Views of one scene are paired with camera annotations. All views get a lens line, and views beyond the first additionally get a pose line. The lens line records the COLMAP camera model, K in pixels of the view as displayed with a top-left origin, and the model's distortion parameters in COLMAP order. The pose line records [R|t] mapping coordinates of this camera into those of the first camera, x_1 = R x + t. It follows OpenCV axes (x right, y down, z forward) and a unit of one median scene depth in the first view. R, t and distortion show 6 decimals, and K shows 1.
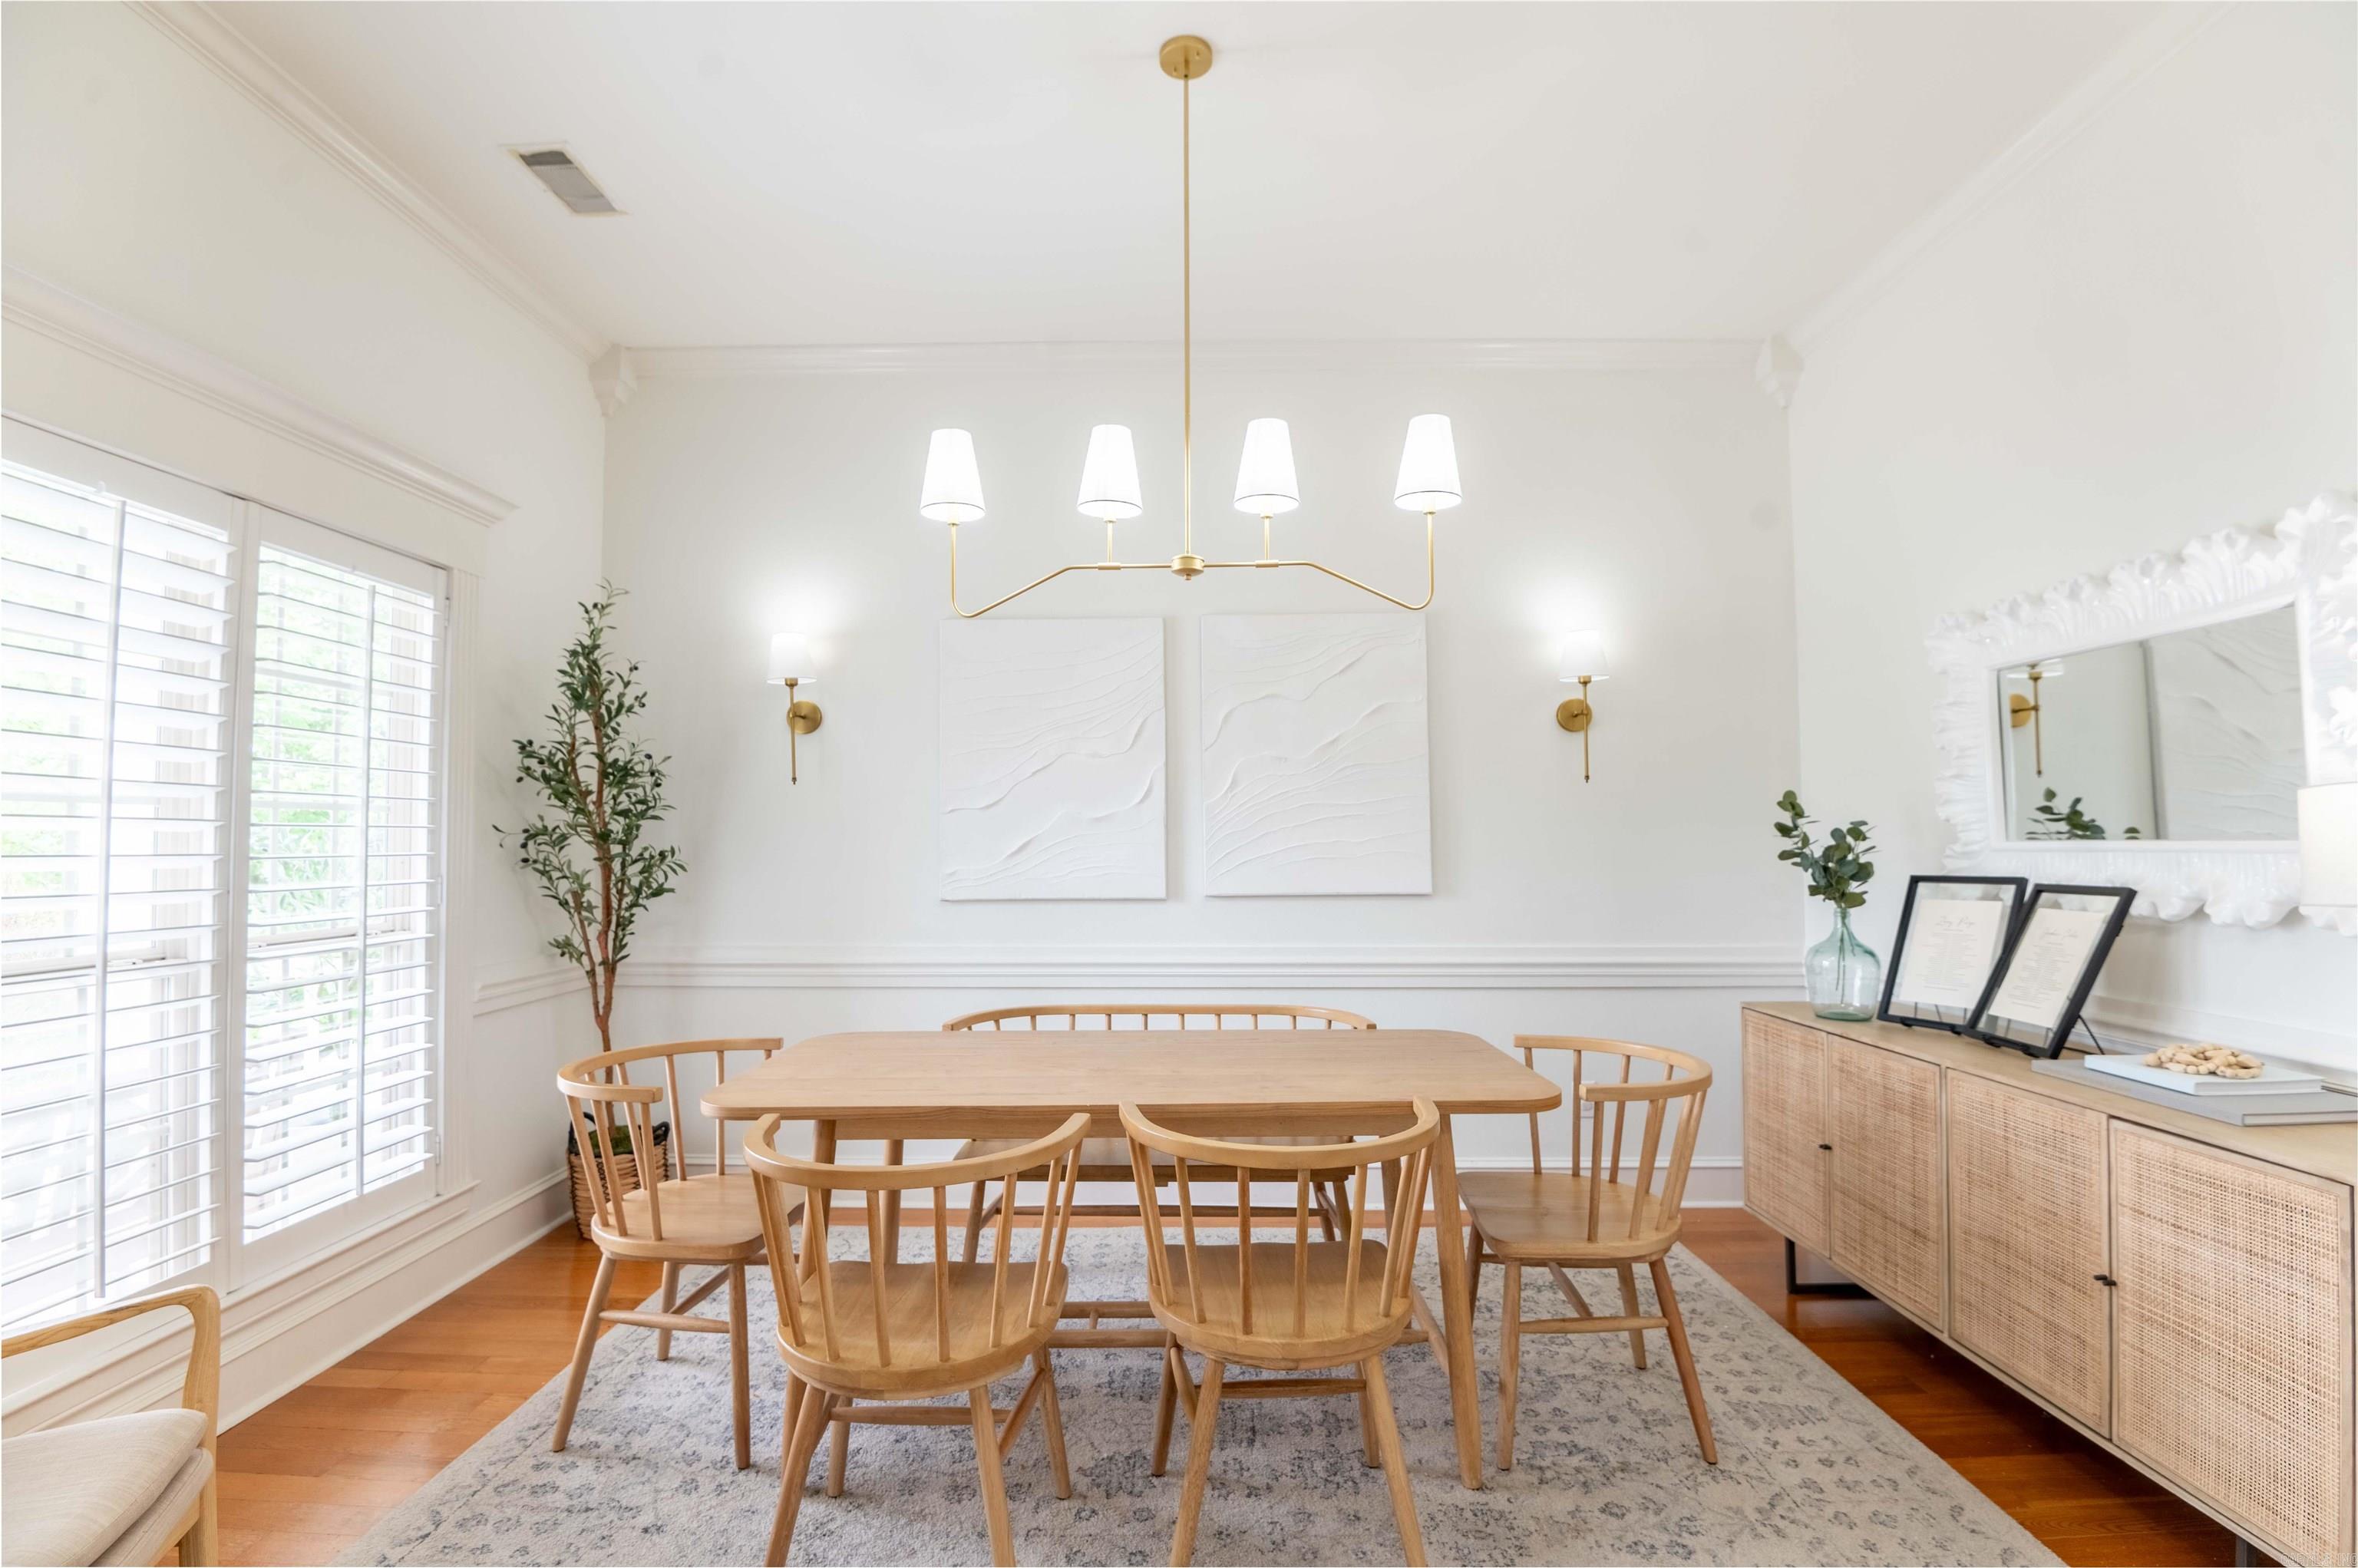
lens RADIAL K [[1073.1, 0, 1173.6], [0, 1073.1, 795.9], [0, 0, 1]] dist [-0.049360, 0.000673]
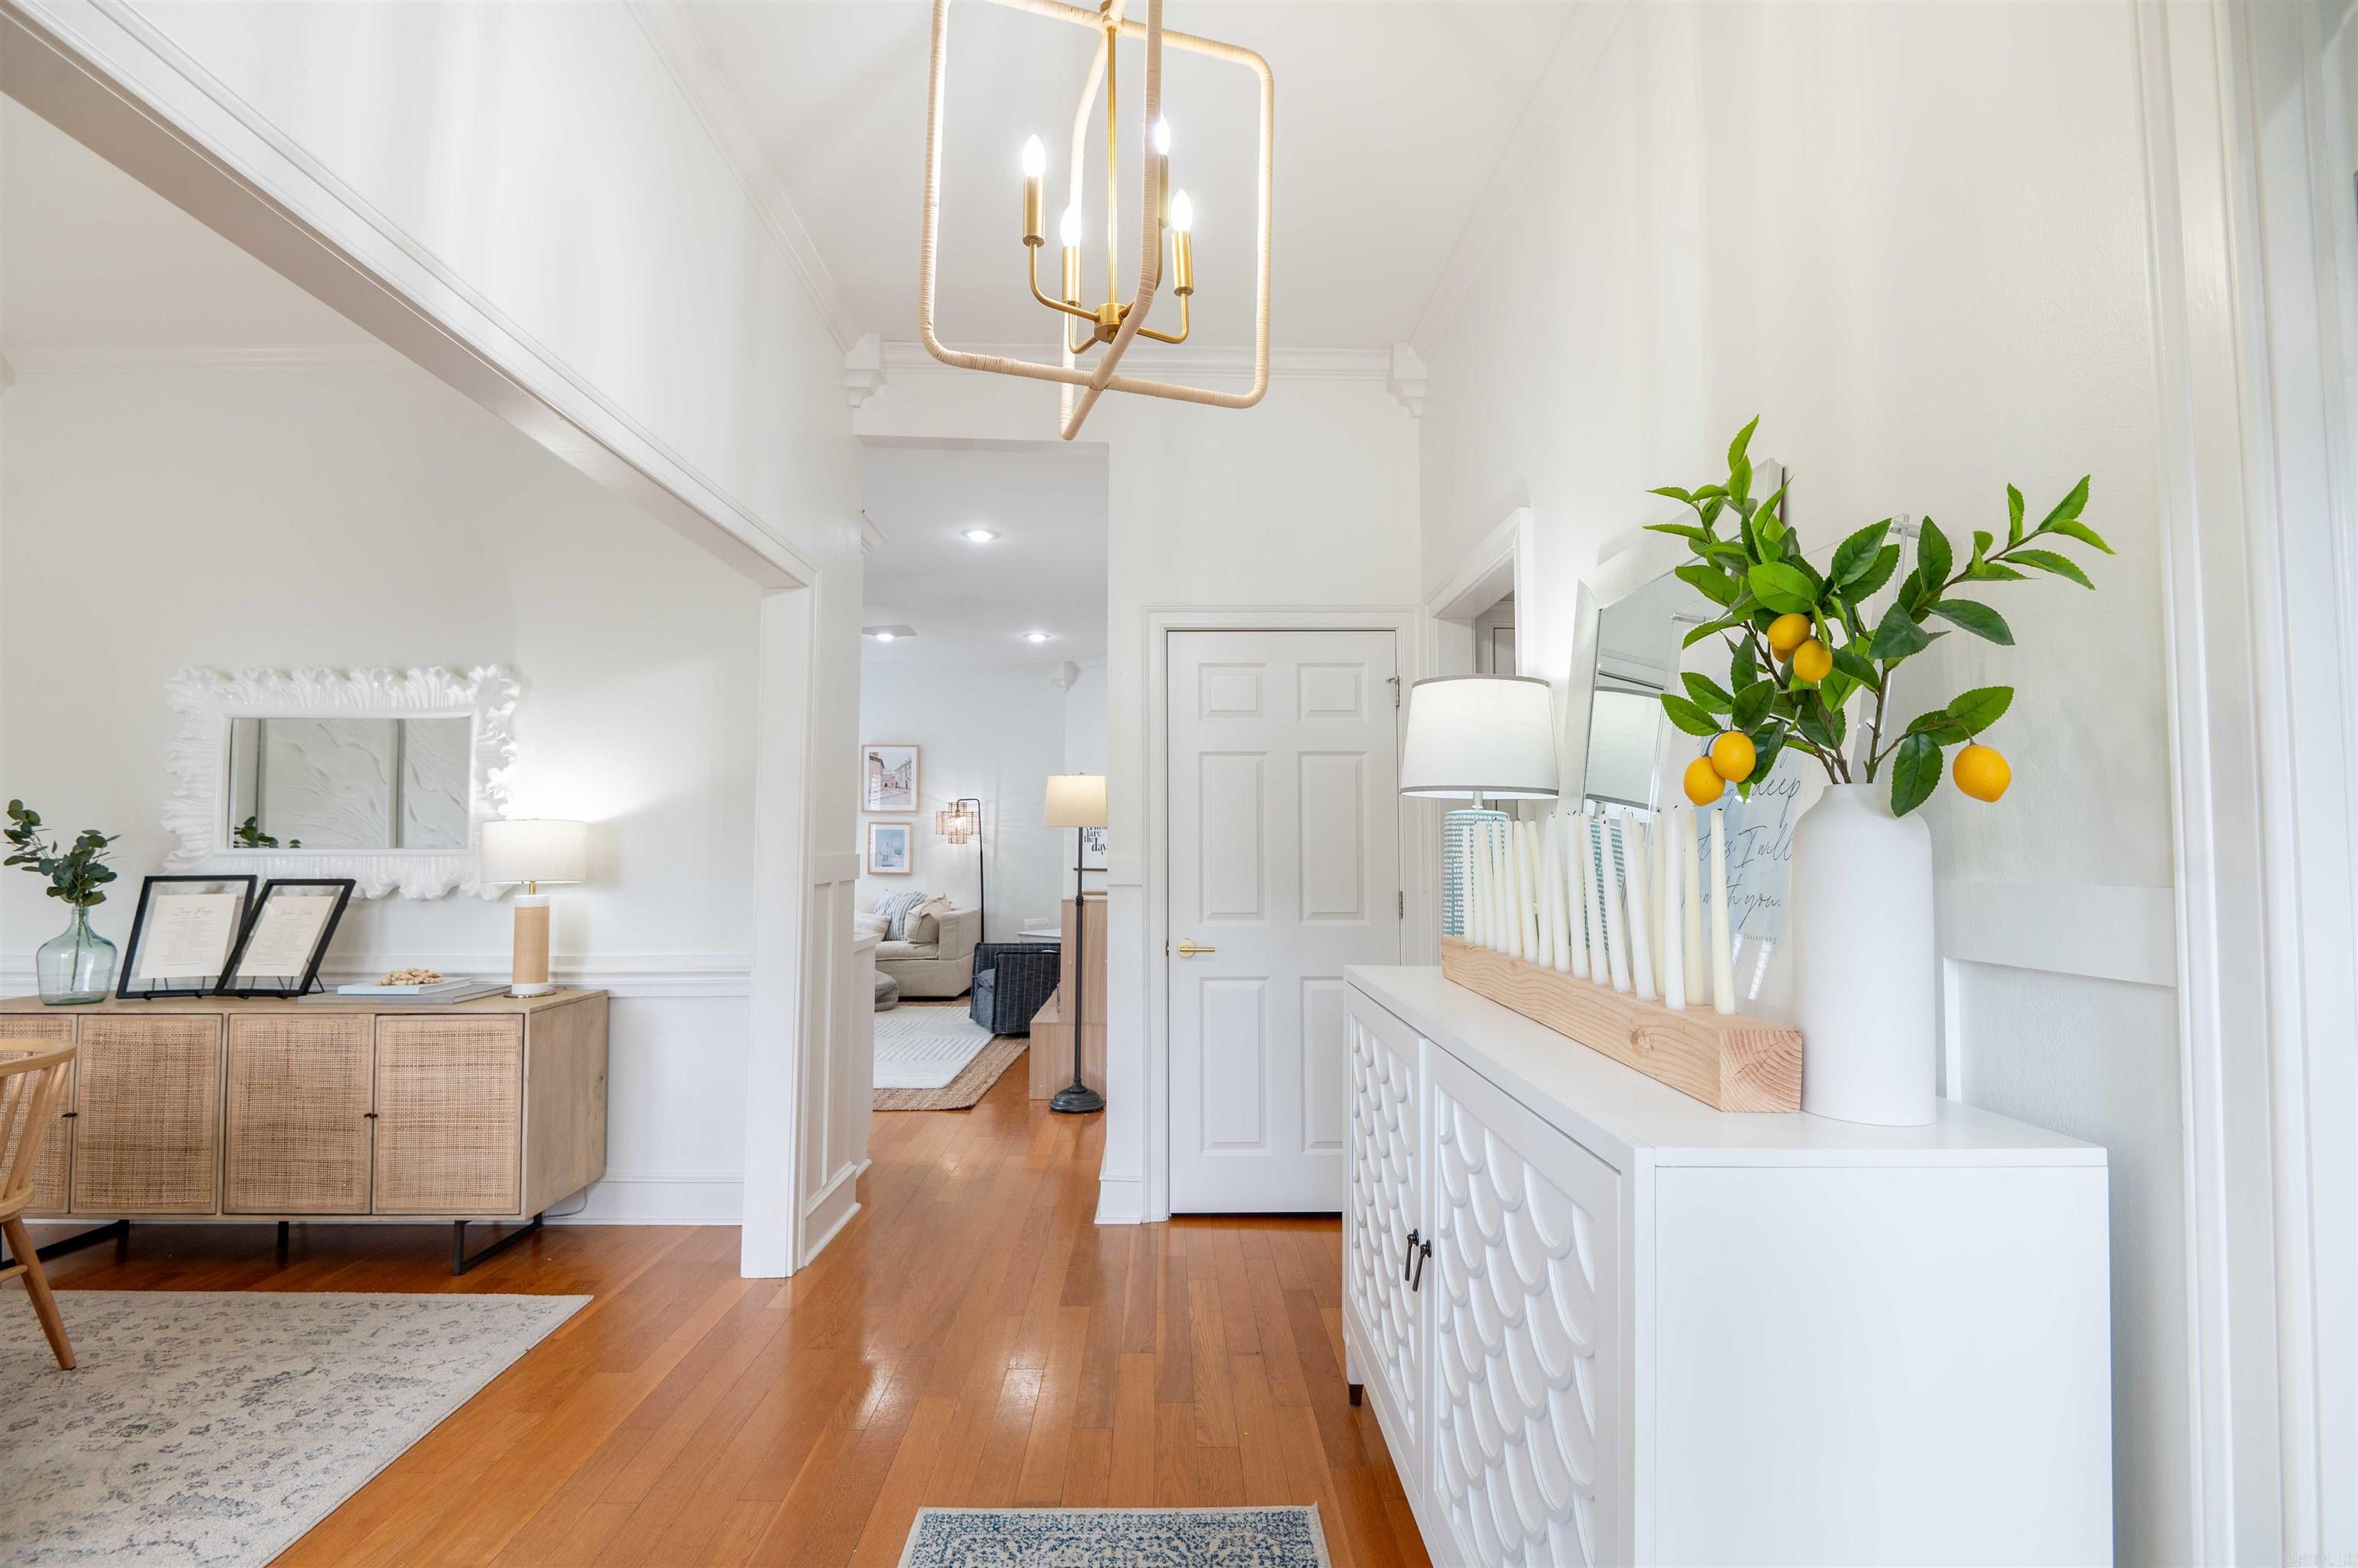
lens RADIAL K [[1117.4, 0, 1209.7], [0, 1117.4, 785.5], [0, 0, 1]] dist [0.011975, -0.000132]
pose [[-0.054375, 0.057386, 0.996870, -0.773303], [-0.044460, 0.997218, -0.059831, -0.006446], [-0.997530, -0.047574, -0.051672, -0.181133]]
